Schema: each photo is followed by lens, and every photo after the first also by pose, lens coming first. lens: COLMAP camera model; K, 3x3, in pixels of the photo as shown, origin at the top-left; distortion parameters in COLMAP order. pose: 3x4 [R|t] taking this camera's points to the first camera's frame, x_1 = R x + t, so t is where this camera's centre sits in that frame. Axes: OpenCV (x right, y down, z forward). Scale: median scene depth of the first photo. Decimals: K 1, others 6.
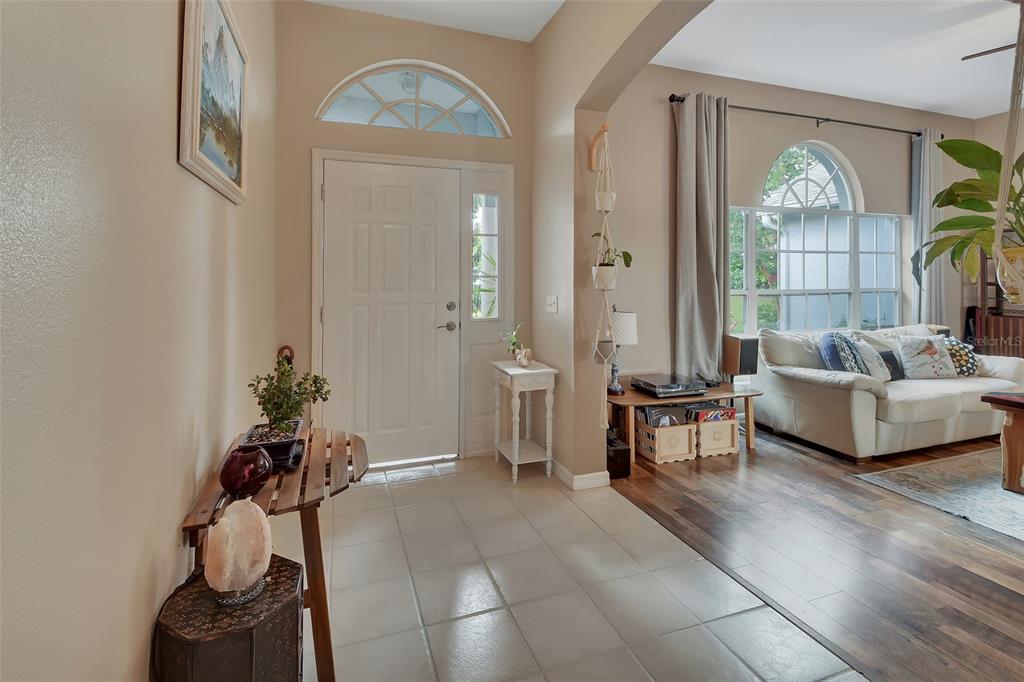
lens RADIAL K [[476.3, 0, 510.4], [0, 476.3, 309.7], [0, 0, 1]] dist [0.002466, 0.000447]
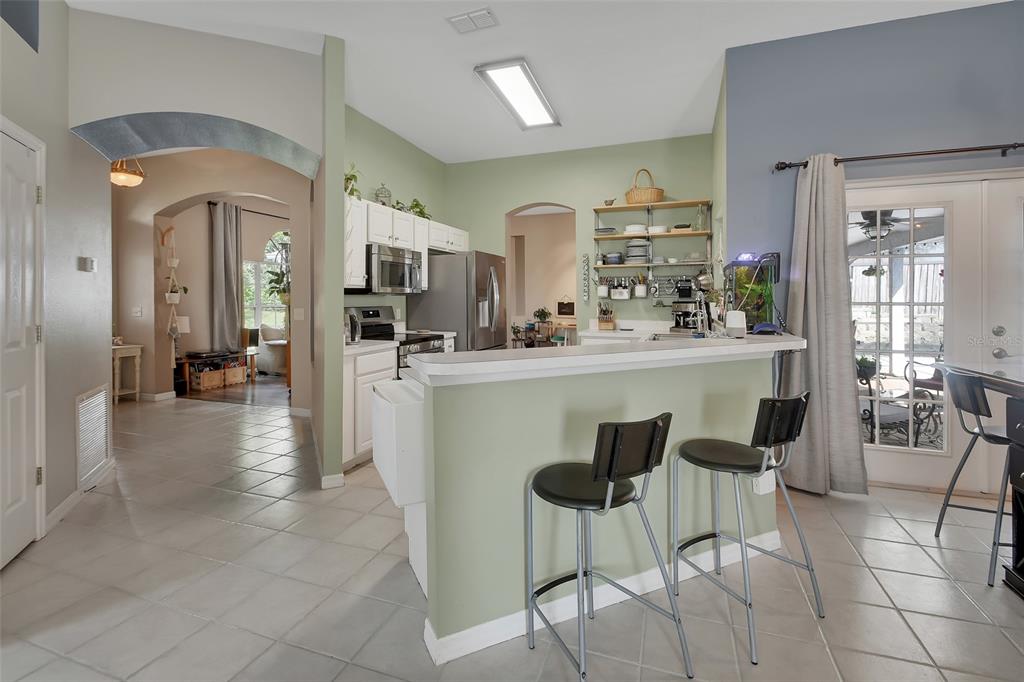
lens RADIAL K [[464.7, 0, 509.4], [0, 464.7, 299.6], [0, 0, 1]] dist [0.002182, -0.008056]
pose [[0.637630, 0.007085, 0.770311, -0.391256], [0.038182, 0.998438, -0.040789, 0.072613], [-0.769396, 0.055420, 0.636363, -1.314347]]
